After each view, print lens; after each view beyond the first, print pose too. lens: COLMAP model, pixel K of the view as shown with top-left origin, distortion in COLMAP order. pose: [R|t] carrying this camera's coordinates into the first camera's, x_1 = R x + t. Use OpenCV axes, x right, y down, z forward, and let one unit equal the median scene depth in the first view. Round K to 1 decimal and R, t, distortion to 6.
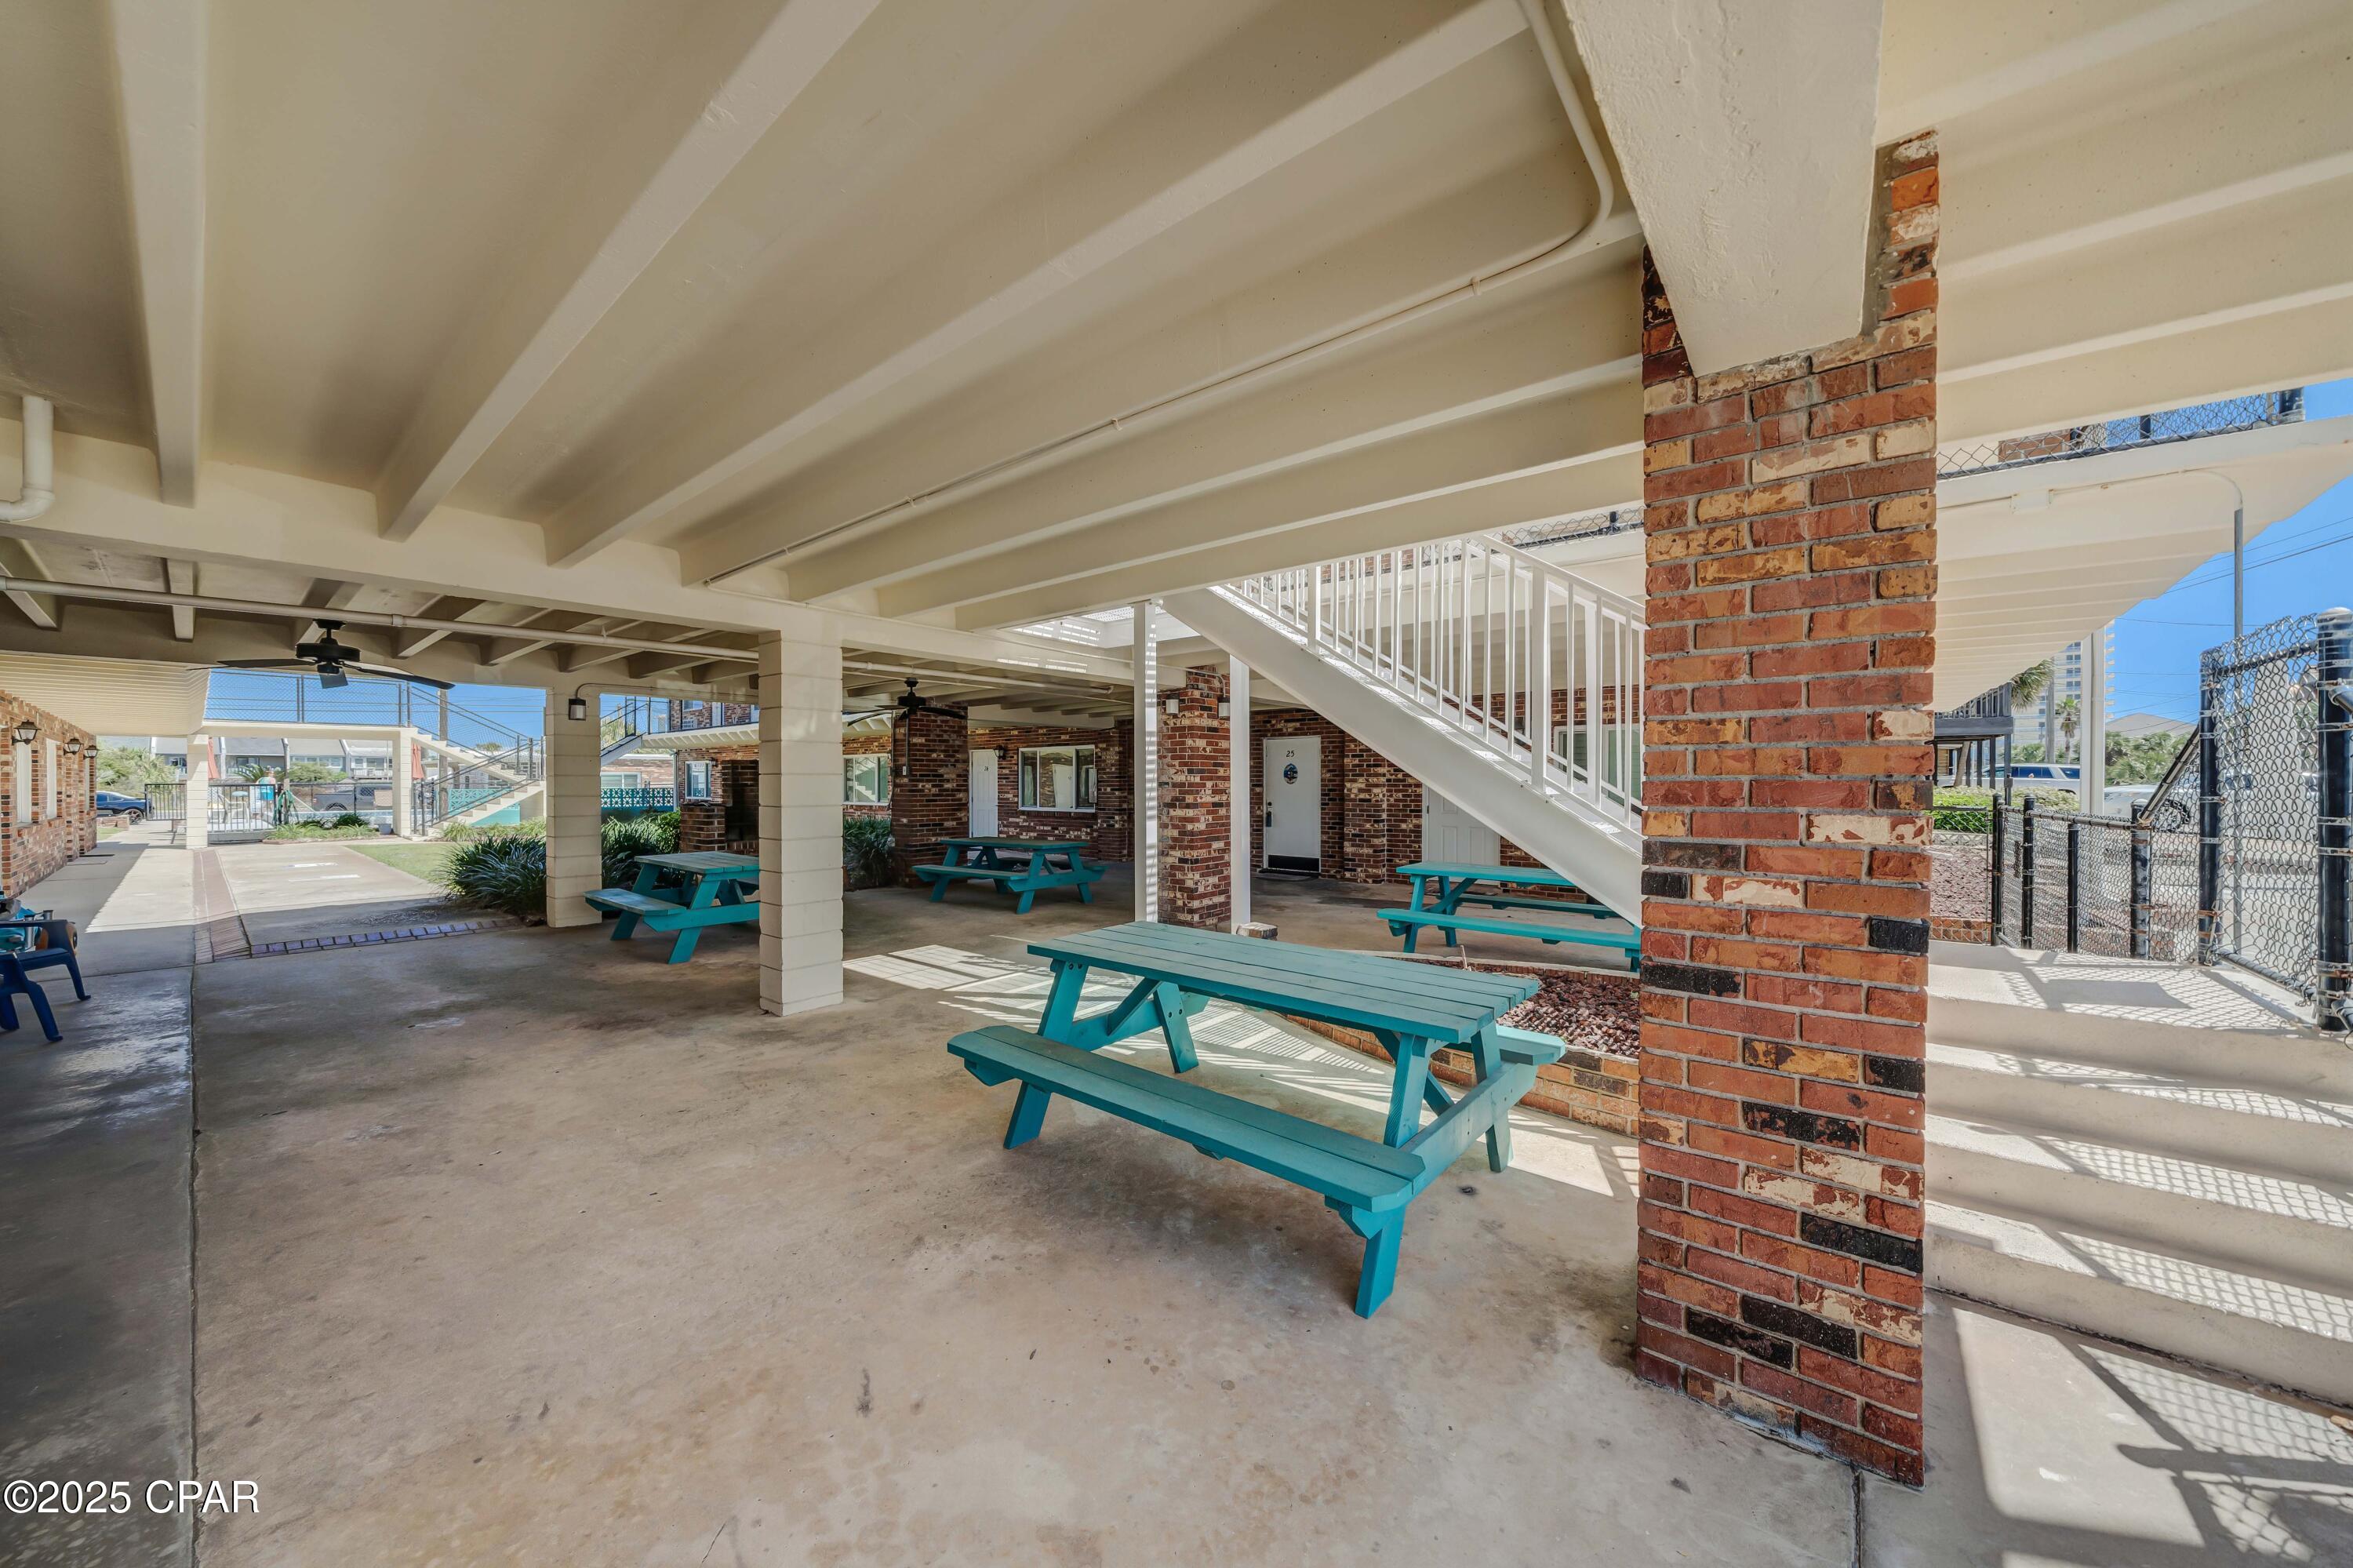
lens RADIAL K [[810.8, 0, 1166.8], [0, 810.8, 784.9], [0, 0, 1]] dist [-0.006975, 0.000135]
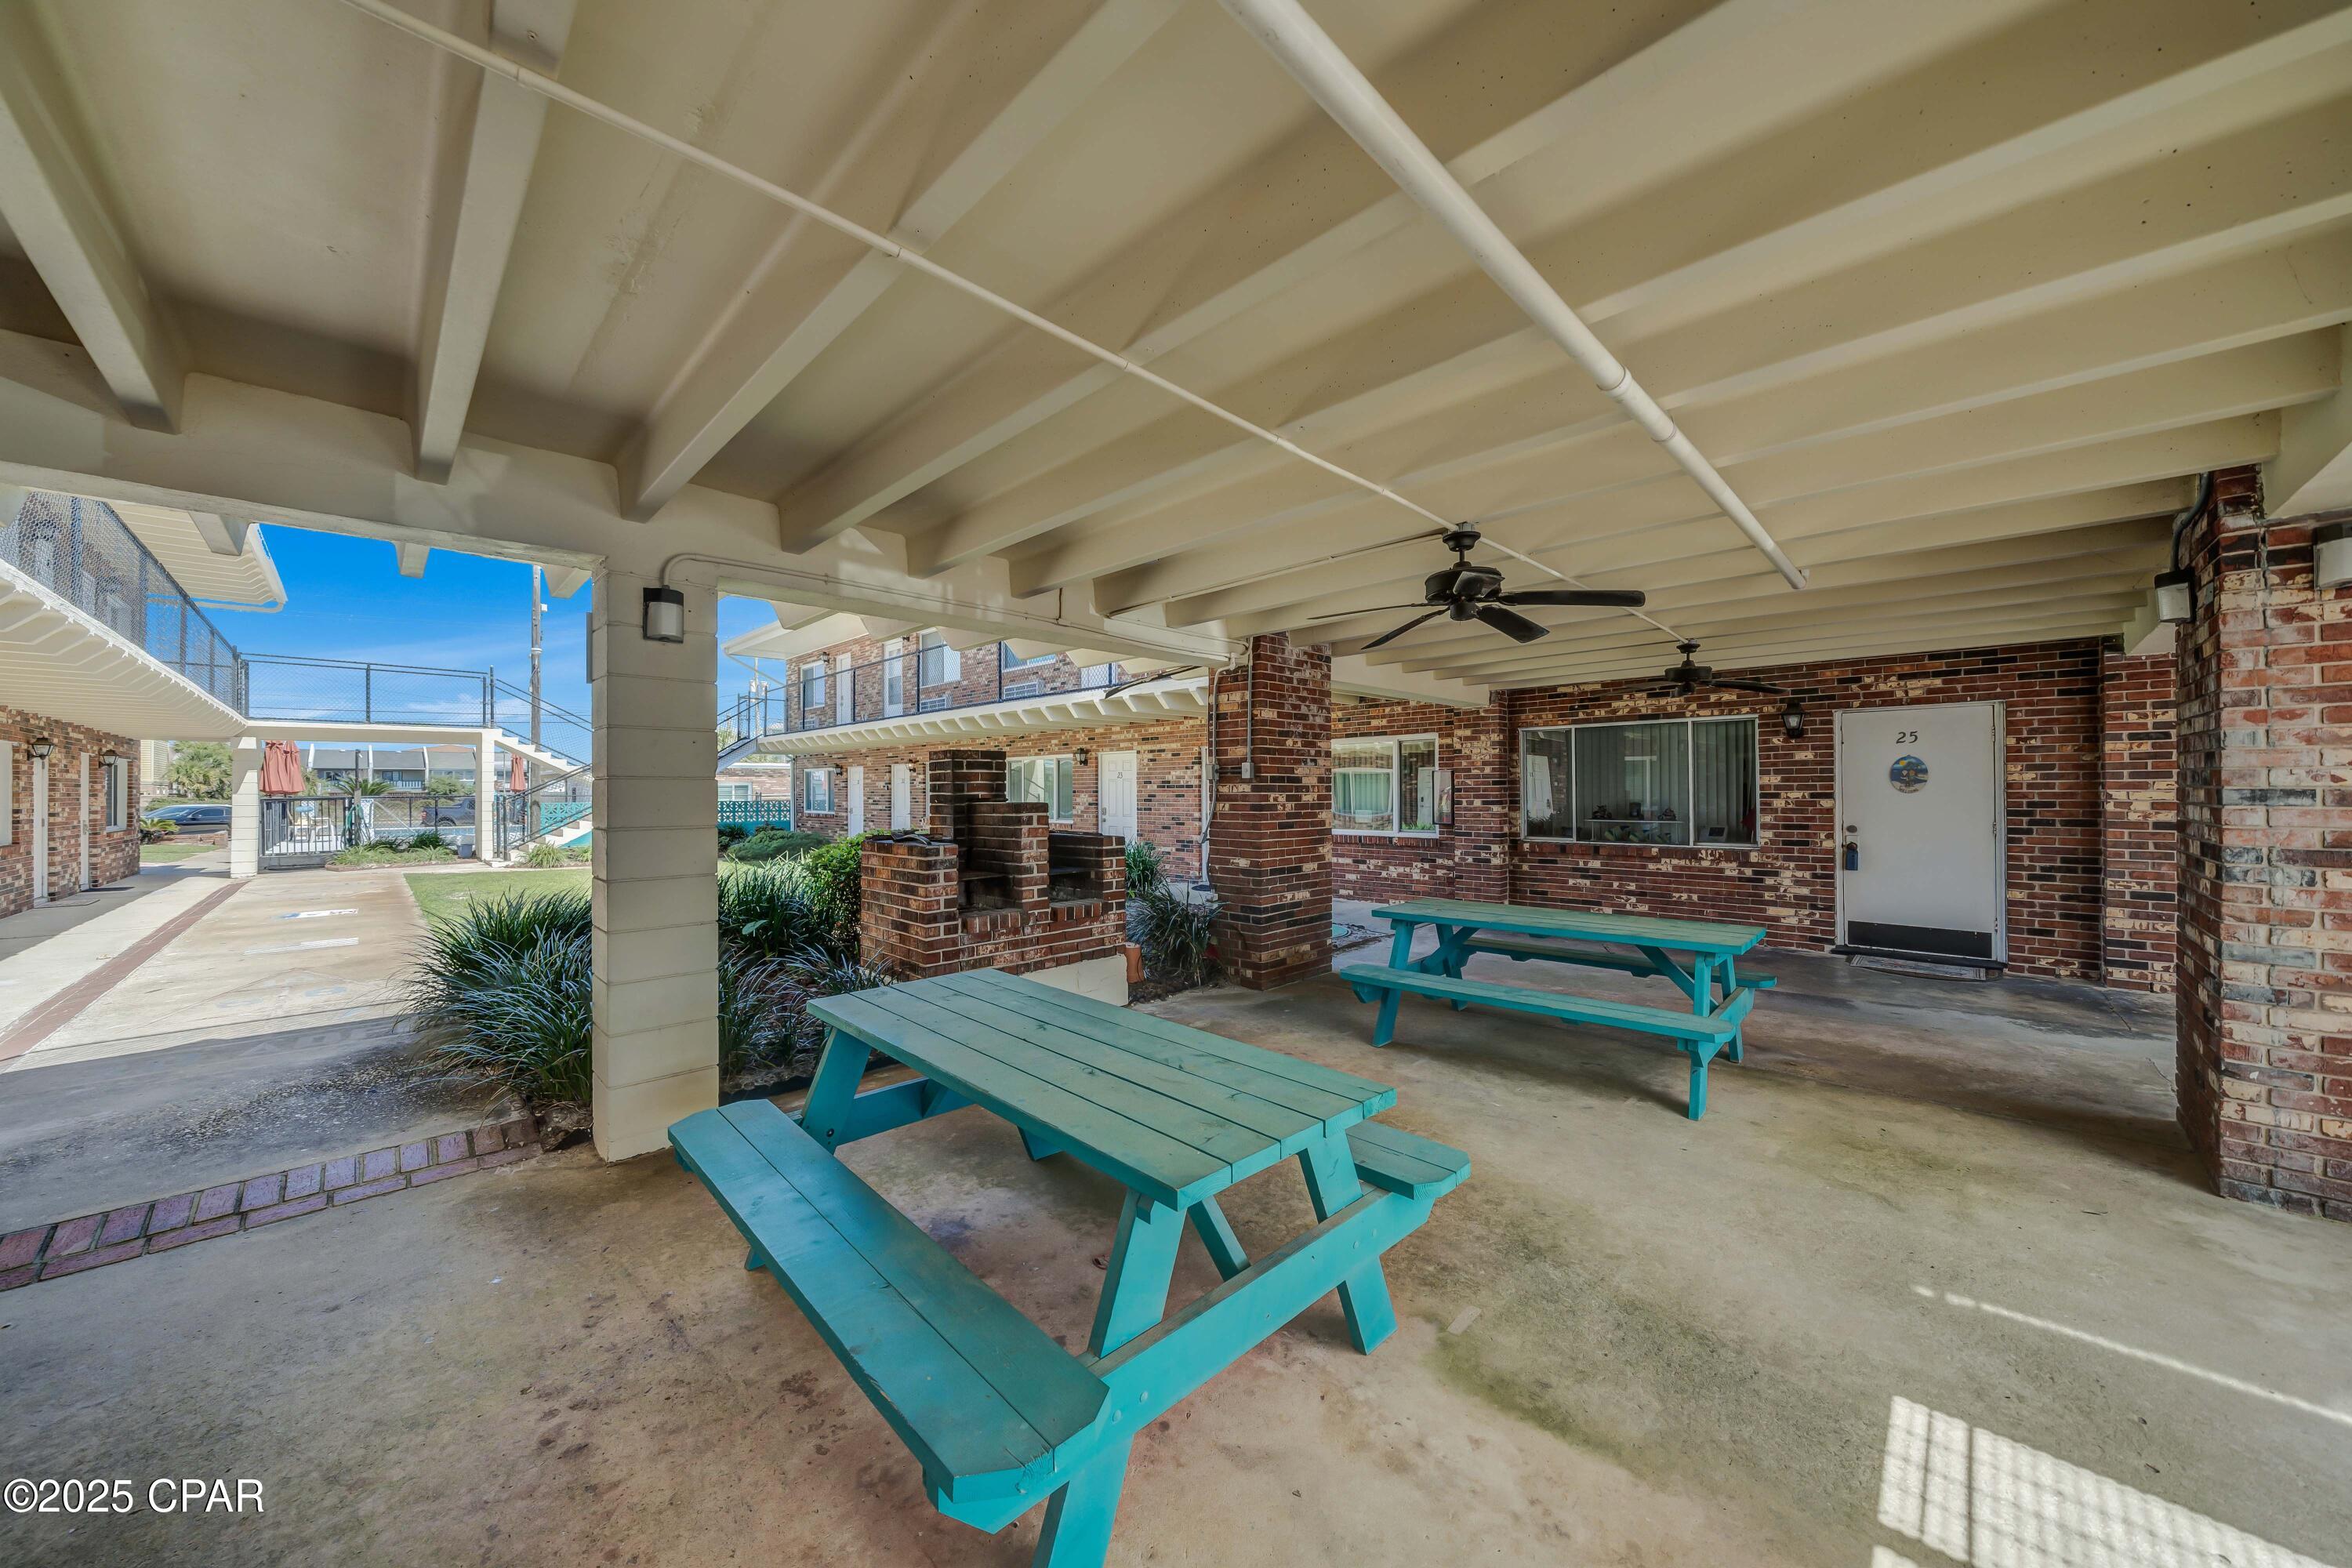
lens RADIAL K [[810.5, 0, 1166.3], [0, 810.5, 784.9], [0, 0, 1]] dist [-0.006975, 0.000135]
pose [[0.995289, -0.004021, -0.096874, -0.289363], [0.002779, 0.999912, -0.012946, -0.001013], [0.096918, 0.012616, 0.995212, 0.409470]]
